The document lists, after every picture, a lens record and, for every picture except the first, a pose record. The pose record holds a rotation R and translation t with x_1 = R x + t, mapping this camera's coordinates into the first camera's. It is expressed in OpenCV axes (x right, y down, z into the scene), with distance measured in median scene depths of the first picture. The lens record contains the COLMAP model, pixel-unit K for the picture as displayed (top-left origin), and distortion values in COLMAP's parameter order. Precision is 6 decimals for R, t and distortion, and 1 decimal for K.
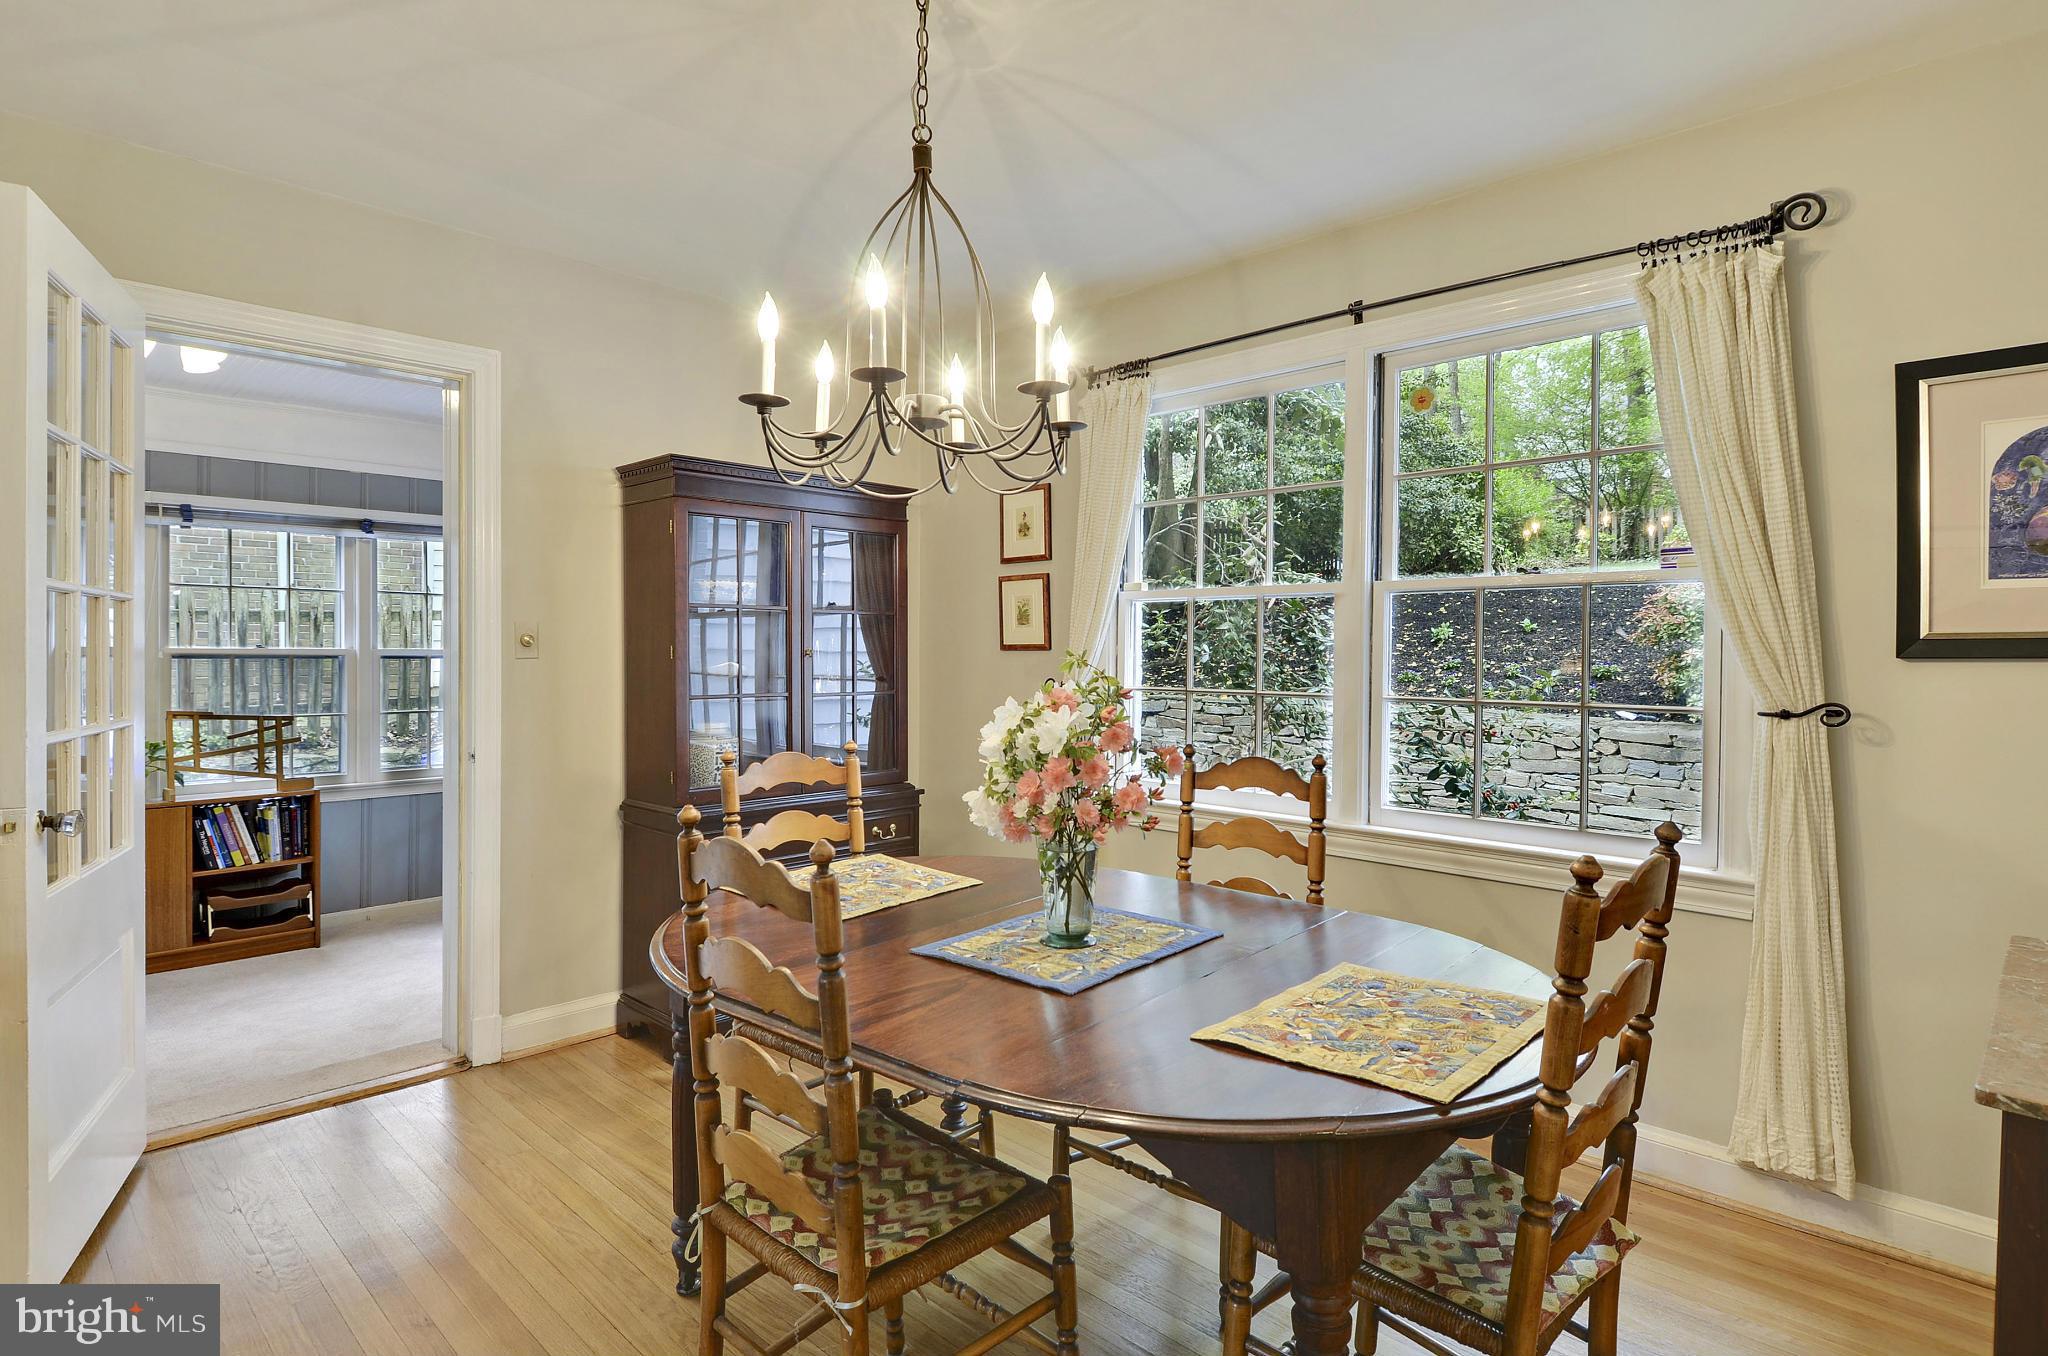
lens RADIAL K [[1060.2, 0, 1024.0], [0, 1060.2, 678.0], [0, 0, 1]] dist [0.000785, 0.000880]
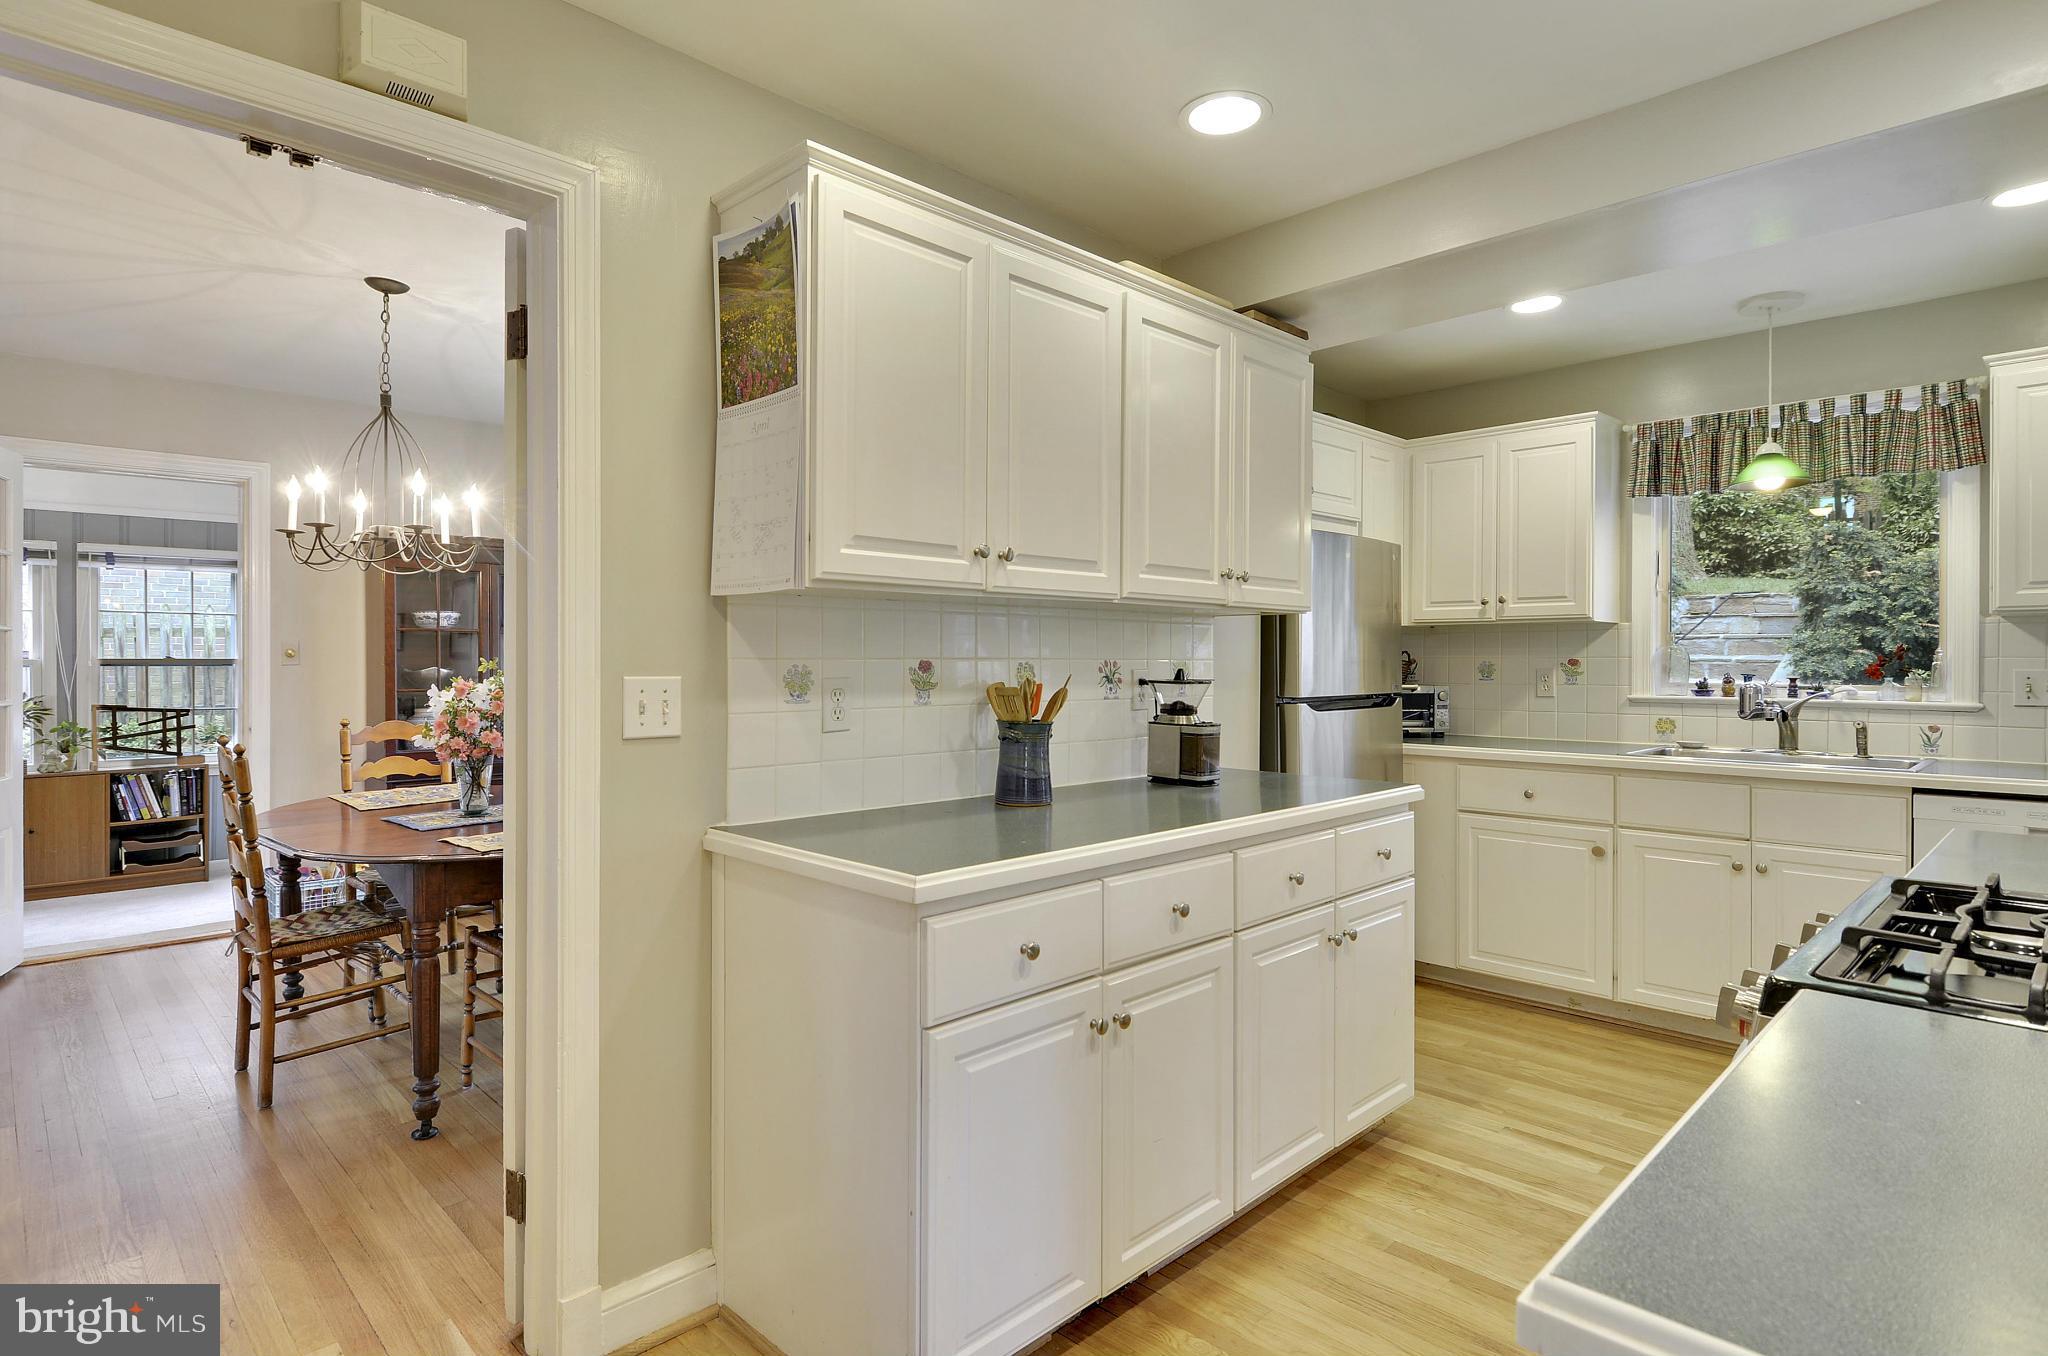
lens RADIAL K [[1060.2, 0, 1024.0], [0, 1060.2, 678.0], [0, 0, 1]] dist [0.000785, 0.000880]
pose [[0.999704, -0.002445, -0.024198, 0.411930], [0.002300, 0.999979, -0.005999, 0.007675], [0.024212, 0.005941, 0.999689, -0.327057]]
